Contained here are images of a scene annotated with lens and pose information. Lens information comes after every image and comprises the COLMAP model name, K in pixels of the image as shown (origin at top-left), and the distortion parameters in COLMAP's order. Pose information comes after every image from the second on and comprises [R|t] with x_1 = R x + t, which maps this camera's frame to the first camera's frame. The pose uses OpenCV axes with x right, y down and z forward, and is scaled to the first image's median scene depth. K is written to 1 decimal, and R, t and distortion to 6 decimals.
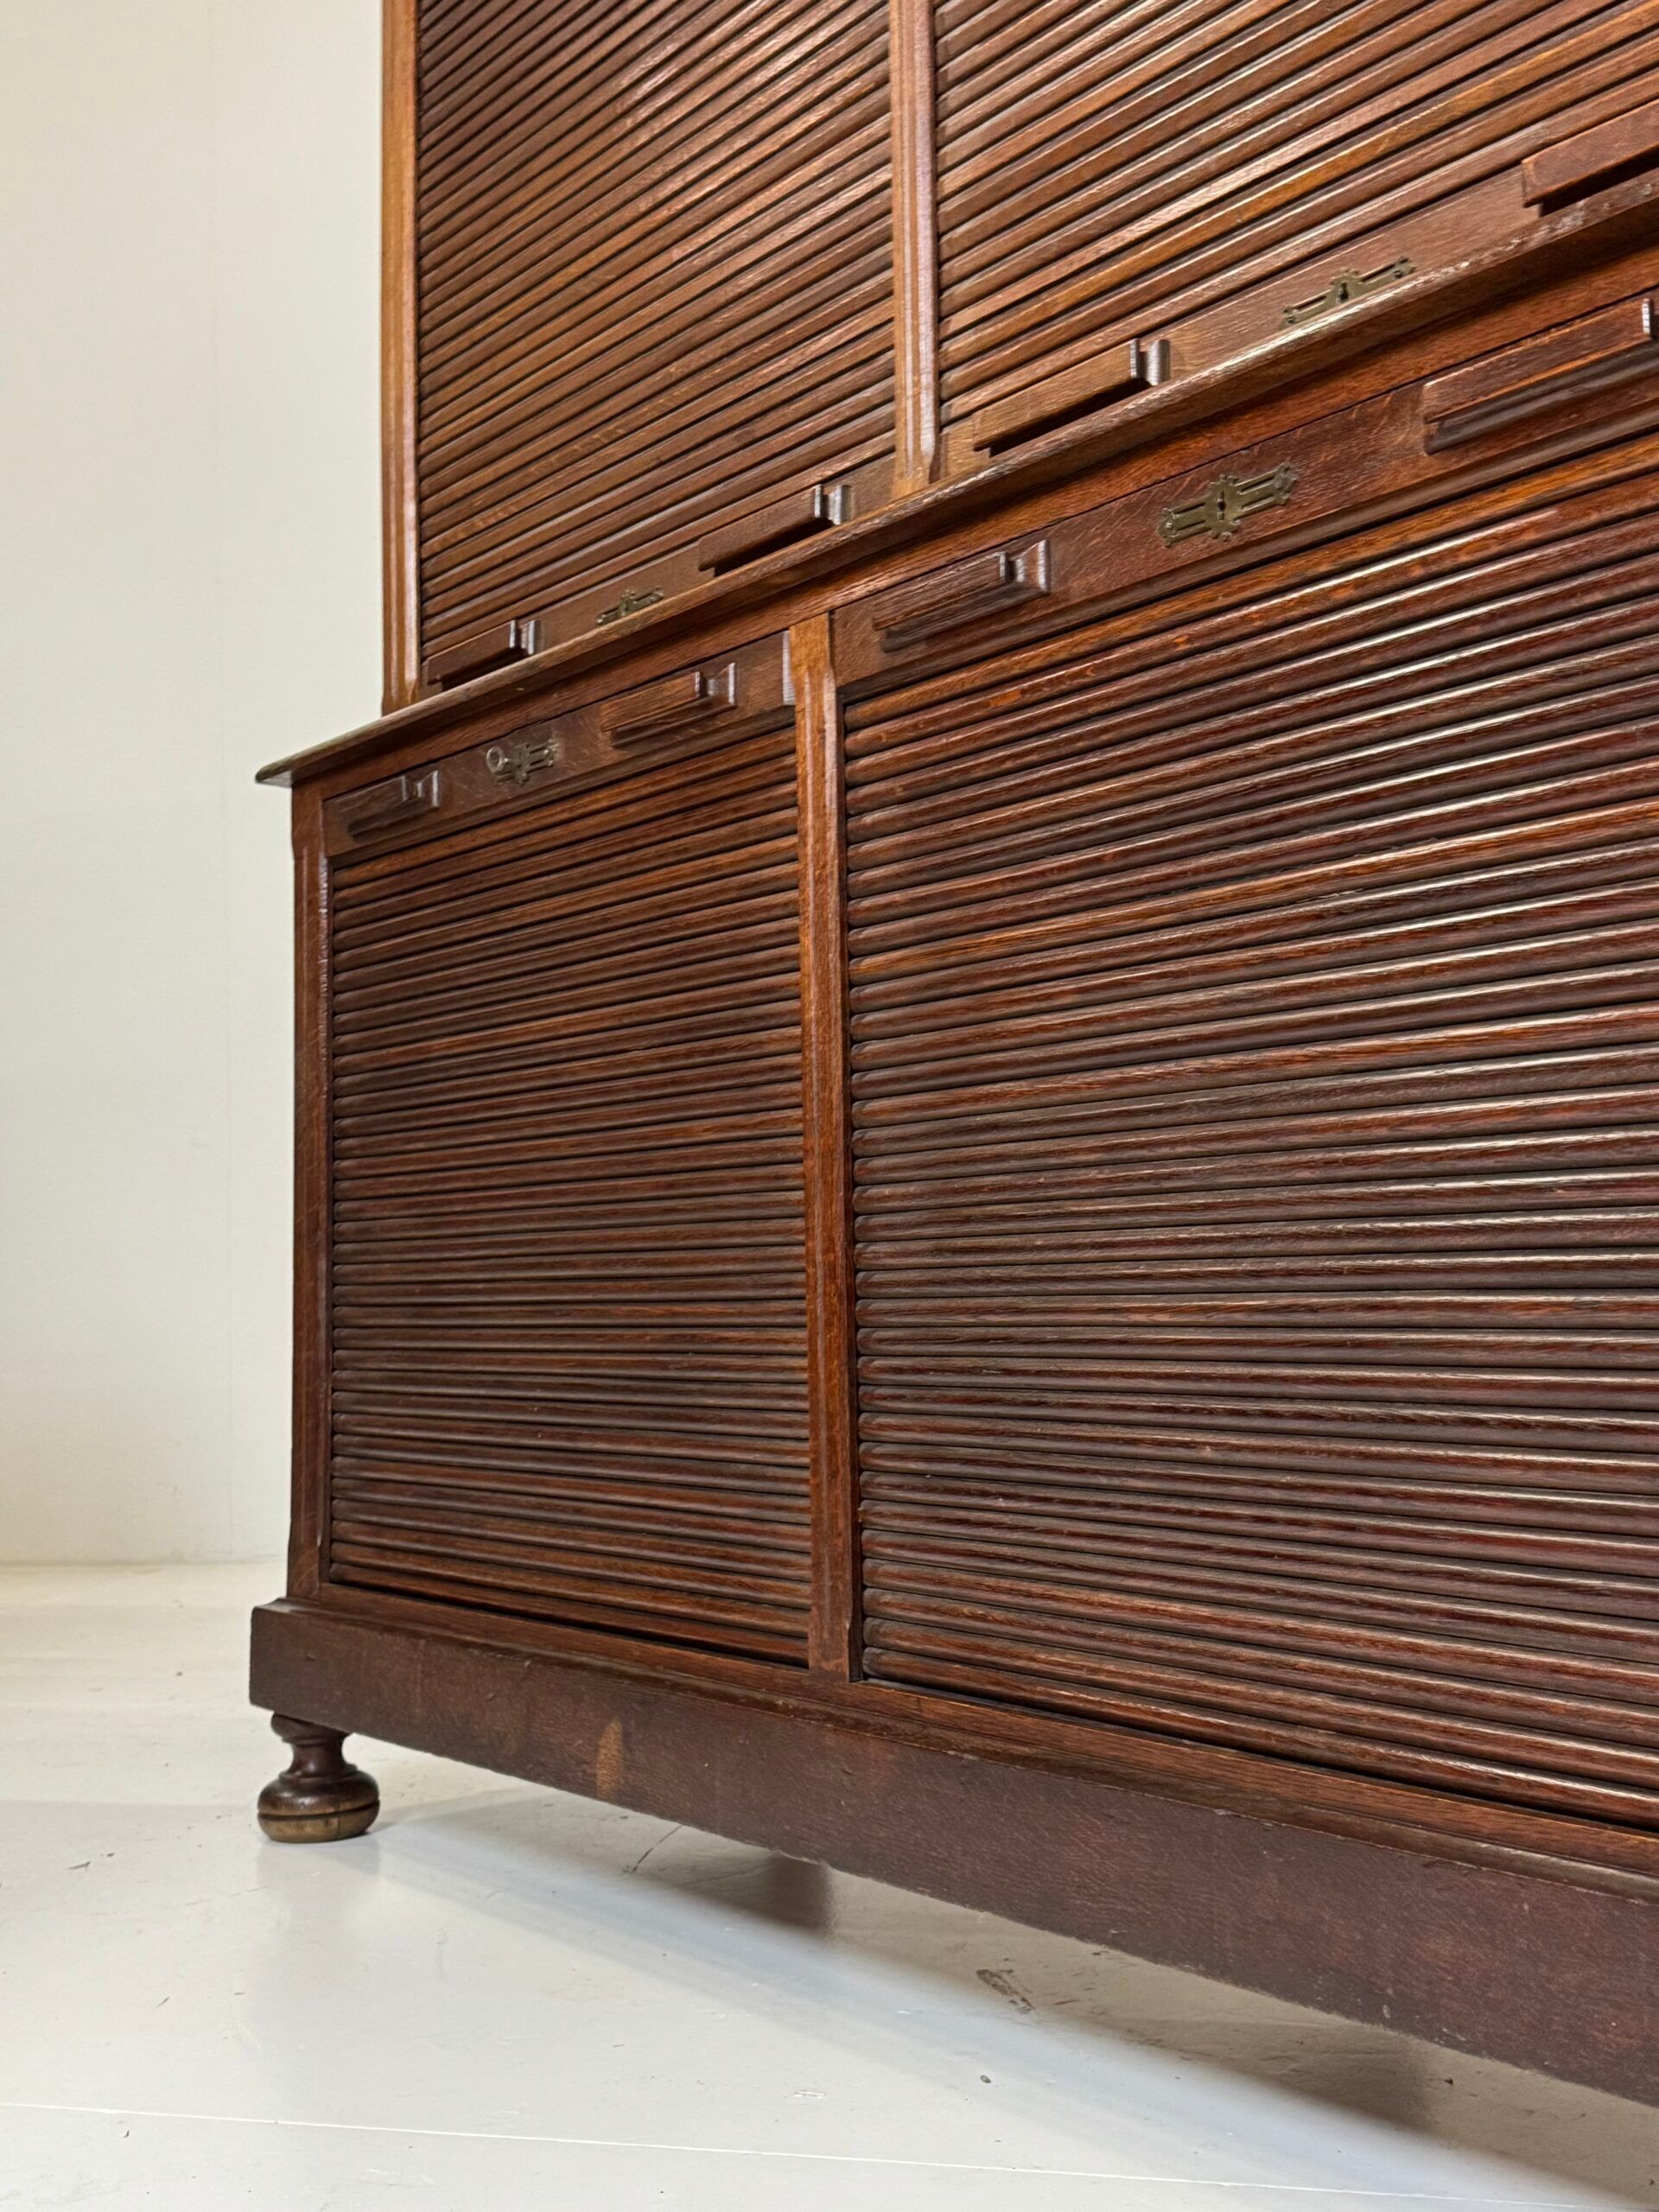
lens RADIAL K [[2556.1, 0, 827.8], [0, 2556.1, 1077.8], [0, 0, 1]] dist [0.210442, -0.398595]
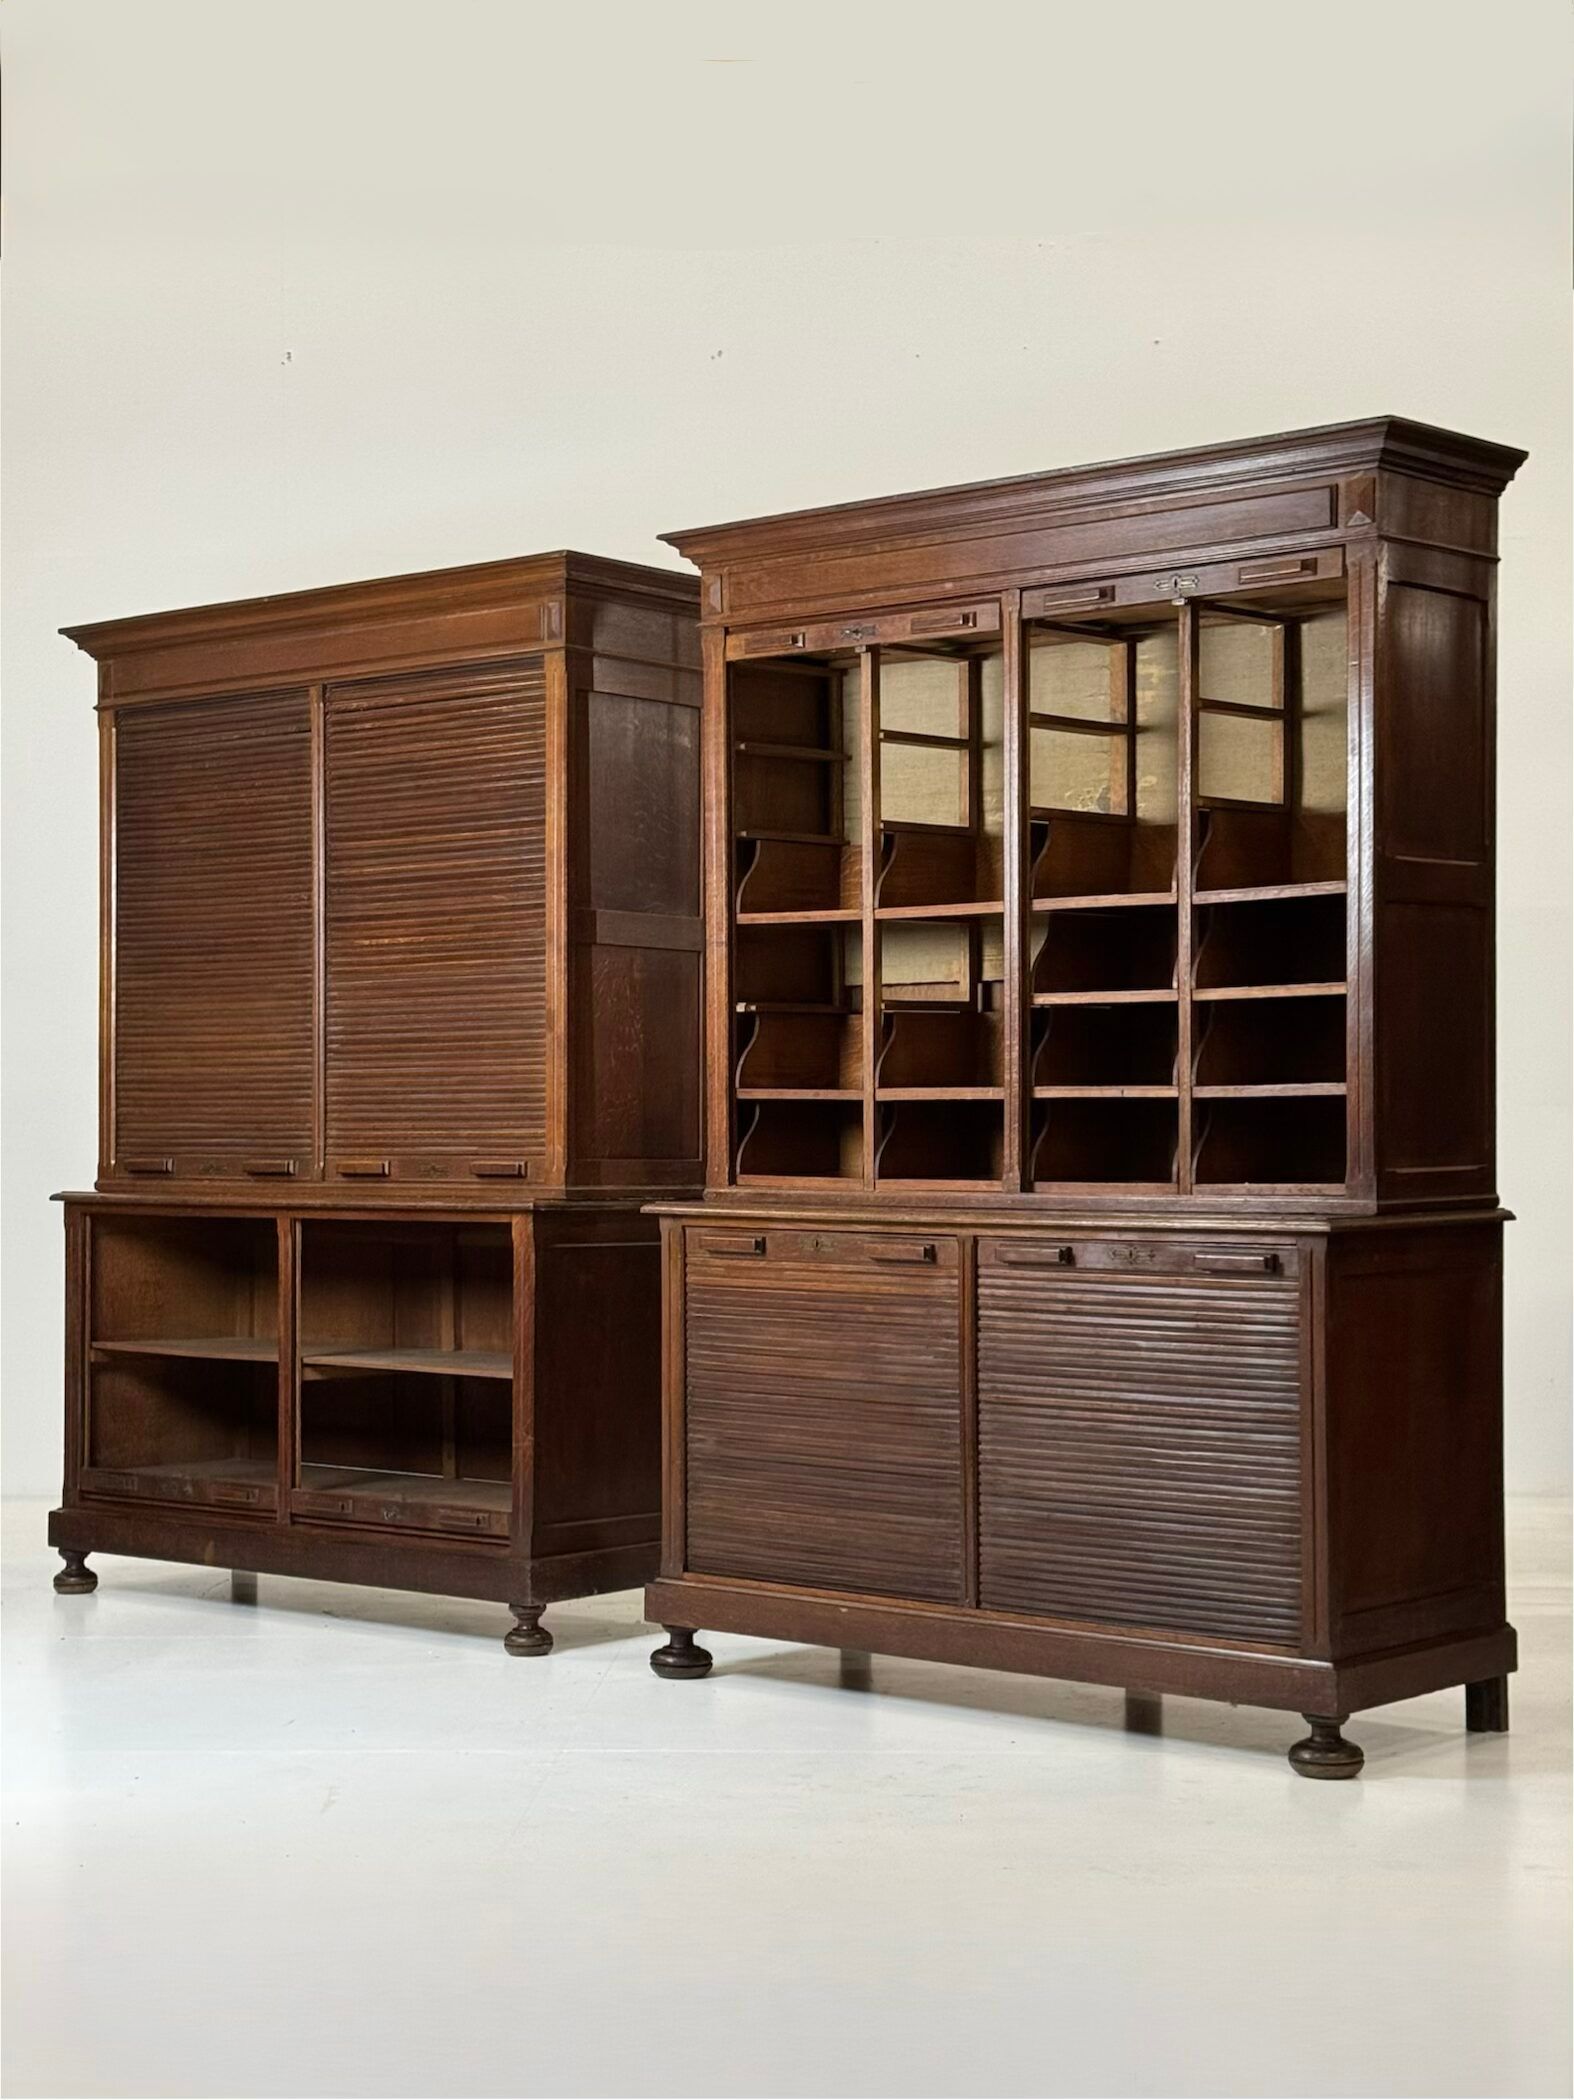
lens RADIAL K [[3396.5, 0, 791.8], [0, 3396.5, 1154.1], [0, 0, 1]] dist [0.159497, 0.011160]
pose [[0.978511, 0.018612, 0.205352, -0.256257], [-0.035940, 0.996068, 0.080976, -0.598997], [-0.203037, -0.086617, 0.975332, -3.236929]]
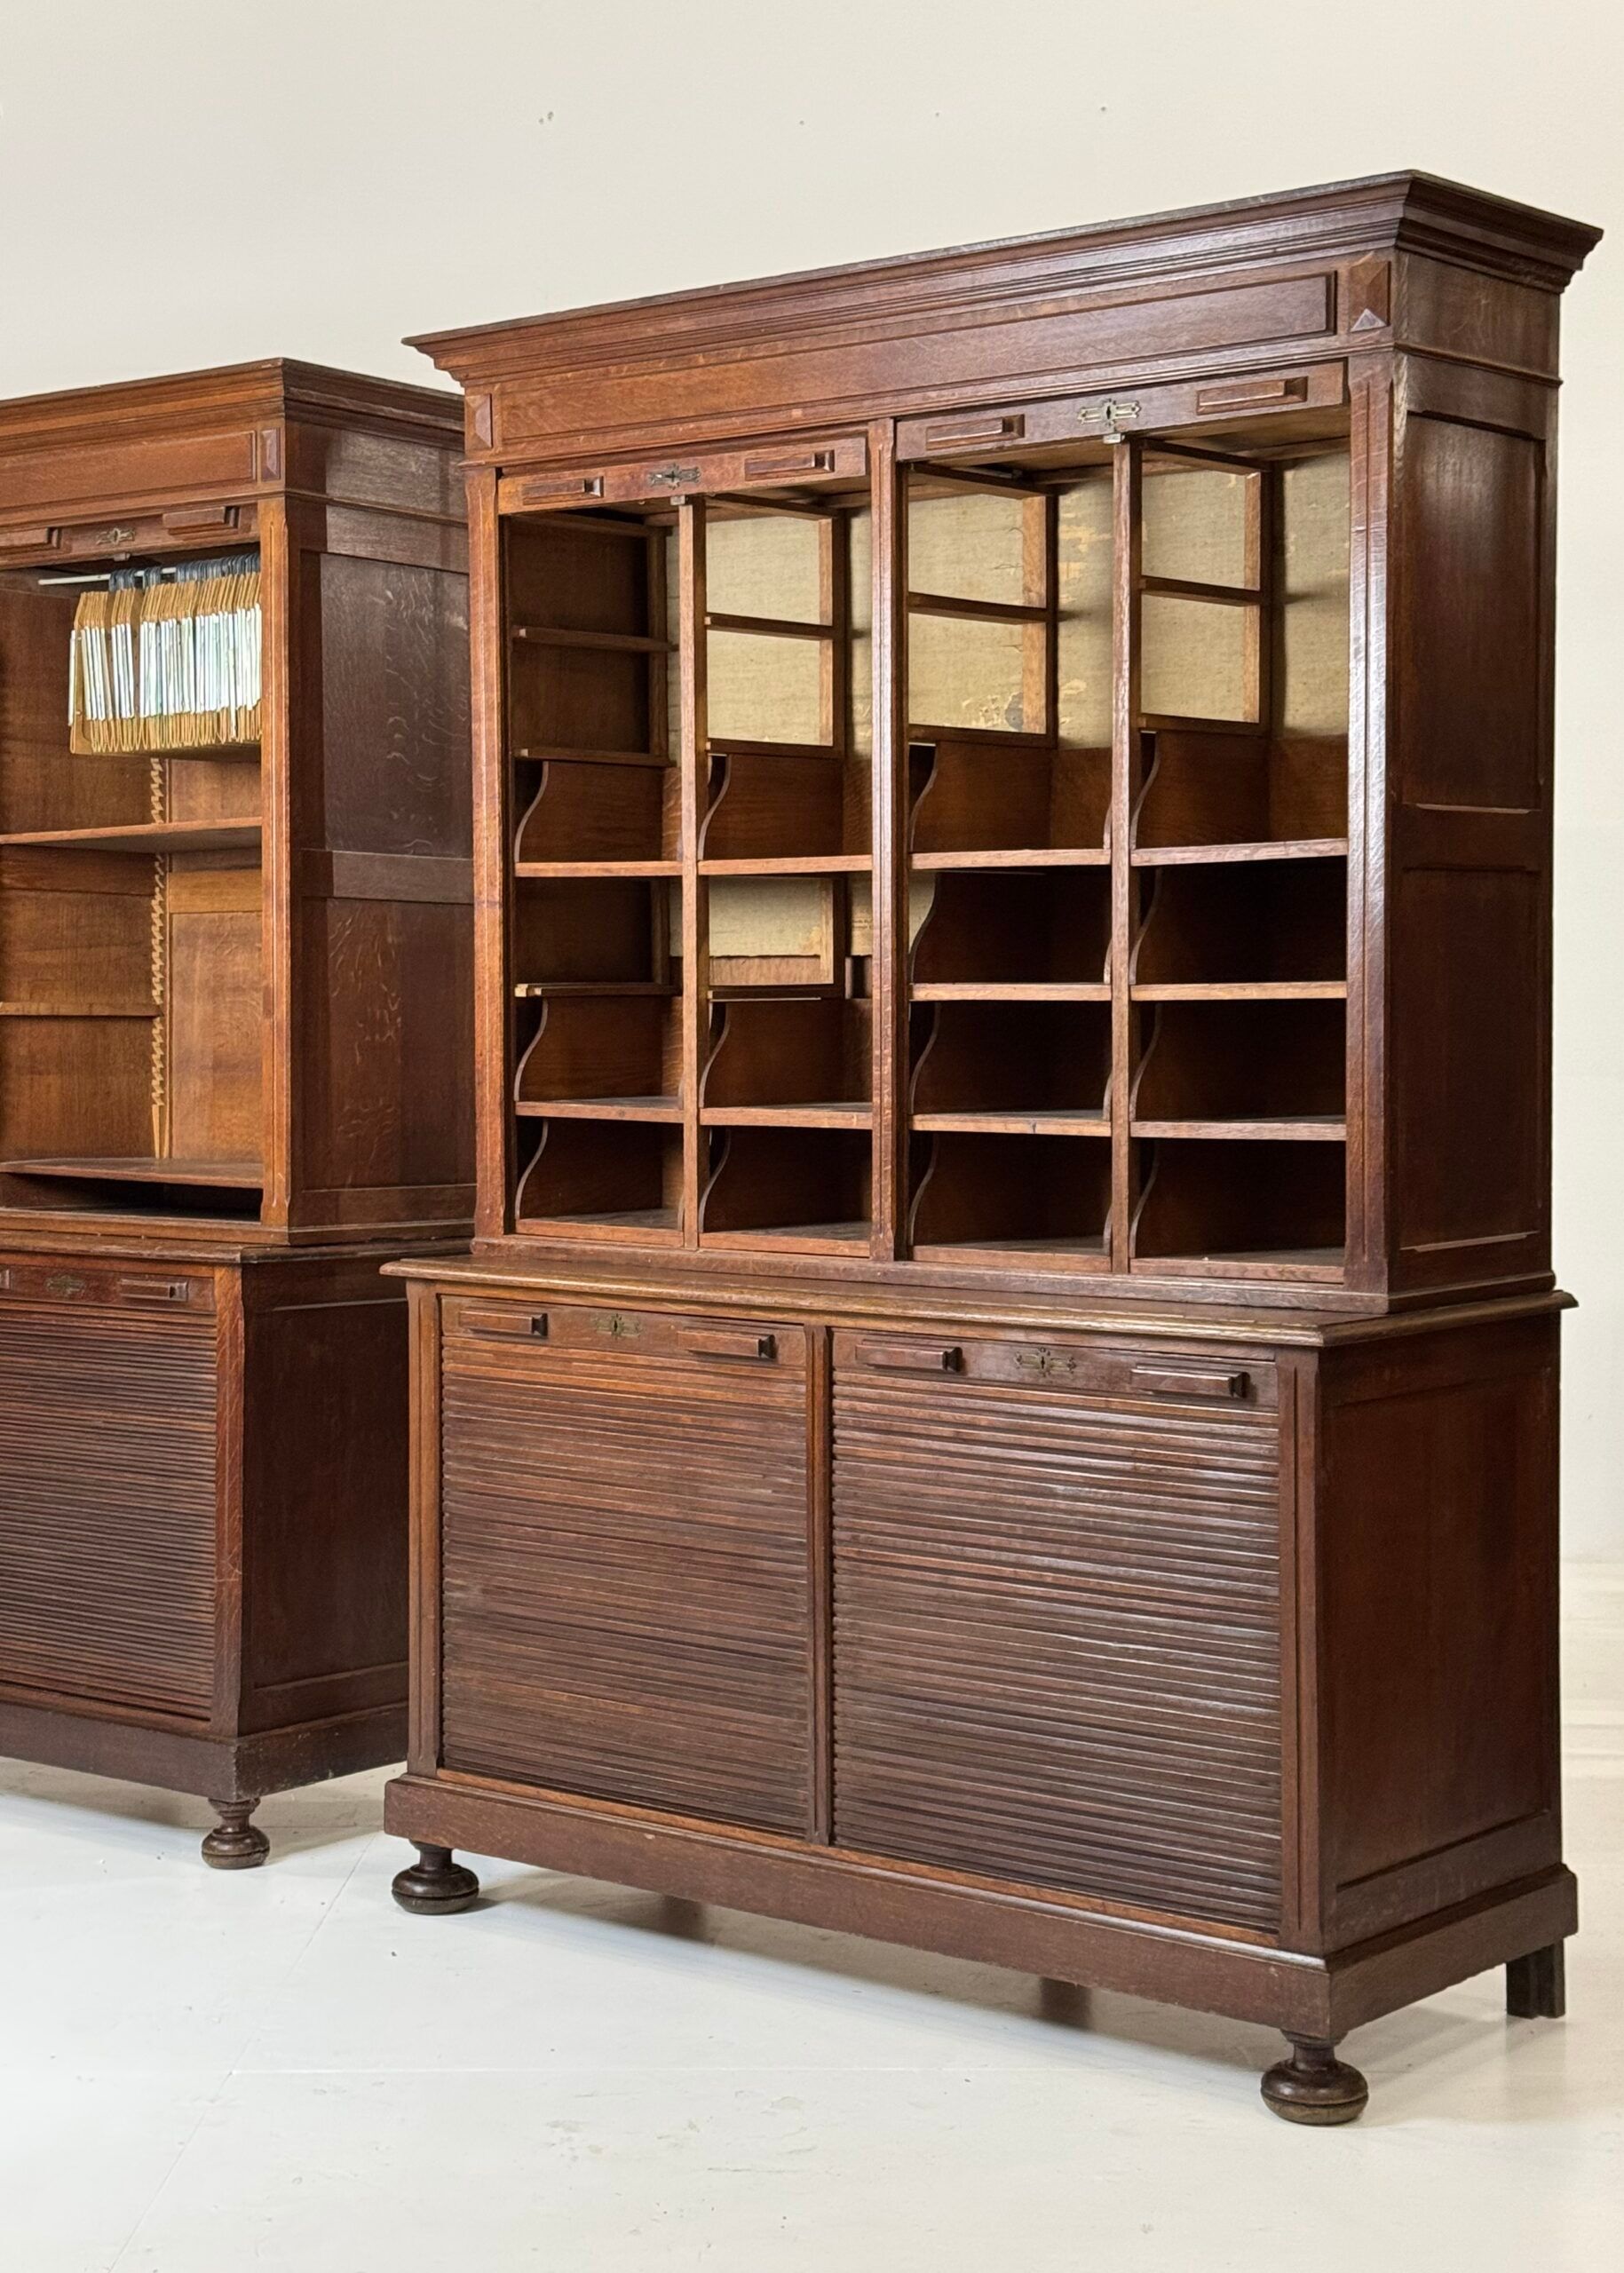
lens RADIAL K [[3639.5, 0, 864.9], [0, 3639.5, 1121.7], [0, 0, 1]] dist [0.153834, 0.032821]
pose [[0.970430, 0.014475, 0.240949, 0.018415], [-0.040528, 0.993801, 0.103523, -0.665061], [-0.237957, -0.110227, 0.965001, -2.468437]]
